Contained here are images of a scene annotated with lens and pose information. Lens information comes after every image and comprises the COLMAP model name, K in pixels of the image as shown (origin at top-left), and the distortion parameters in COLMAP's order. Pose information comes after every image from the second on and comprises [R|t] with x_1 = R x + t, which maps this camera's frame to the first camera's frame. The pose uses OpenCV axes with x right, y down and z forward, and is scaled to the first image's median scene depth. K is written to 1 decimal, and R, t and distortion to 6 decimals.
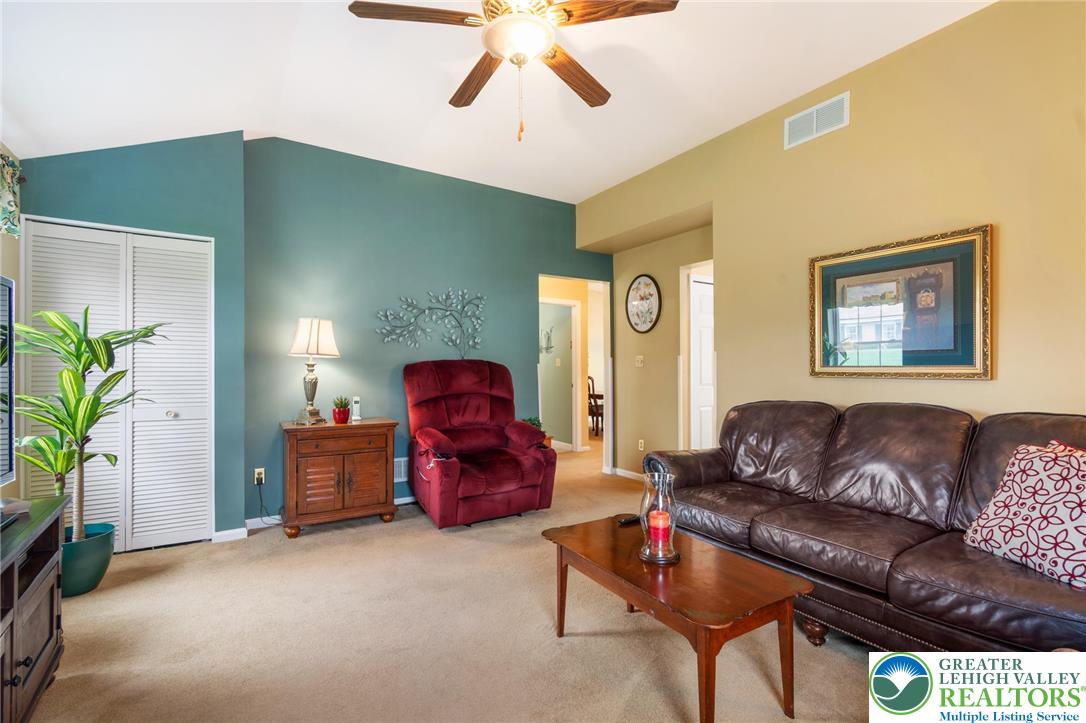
lens RADIAL K [[493.4, 0, 549.5], [0, 493.4, 361.3], [0, 0, 1]] dist [0.011111, -0.003962]
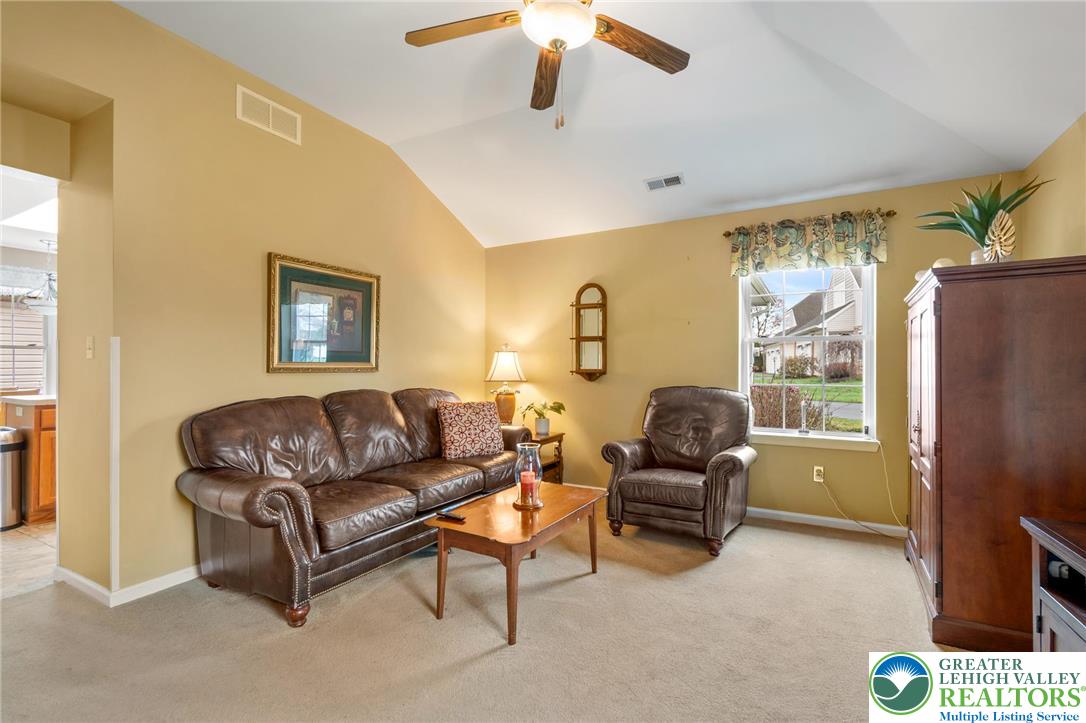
lens RADIAL K [[493.4, 0, 543.2], [0, 493.4, 363.0], [0, 0, 1]] dist [0.011111, -0.003962]
pose [[-0.471876, 0.003330, 0.881658, -0.703229], [-0.015339, 0.999811, -0.011985, 0.018193], [-0.881531, -0.019179, -0.471736, 1.148695]]
